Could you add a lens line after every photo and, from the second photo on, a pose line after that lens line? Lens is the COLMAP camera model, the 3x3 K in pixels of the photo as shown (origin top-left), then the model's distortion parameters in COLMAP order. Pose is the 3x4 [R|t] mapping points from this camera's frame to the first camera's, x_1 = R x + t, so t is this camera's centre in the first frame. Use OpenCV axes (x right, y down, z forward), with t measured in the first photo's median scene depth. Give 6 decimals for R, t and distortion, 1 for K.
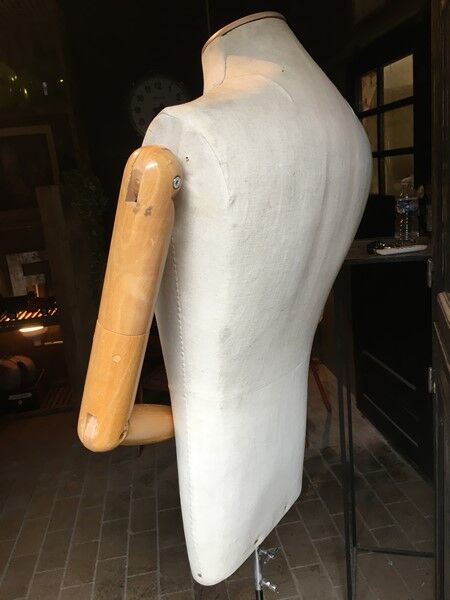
lens RADIAL K [[514.8, 0, 224.3], [0, 514.8, 300.9], [0, 0, 1]] dist [0.066181, -0.076764]
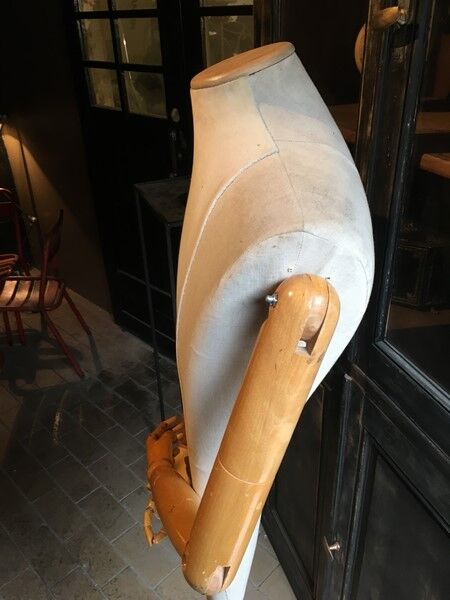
lens RADIAL K [[514.8, 0, 225.7], [0, 514.8, 299.0], [0, 0, 1]] dist [0.066181, -0.076764]
pose [[0.799251, -0.231529, 0.554609, -0.156569], [0.096564, 0.960298, 0.261731, -0.108477], [-0.593188, -0.155634, 0.789877, 0.090710]]
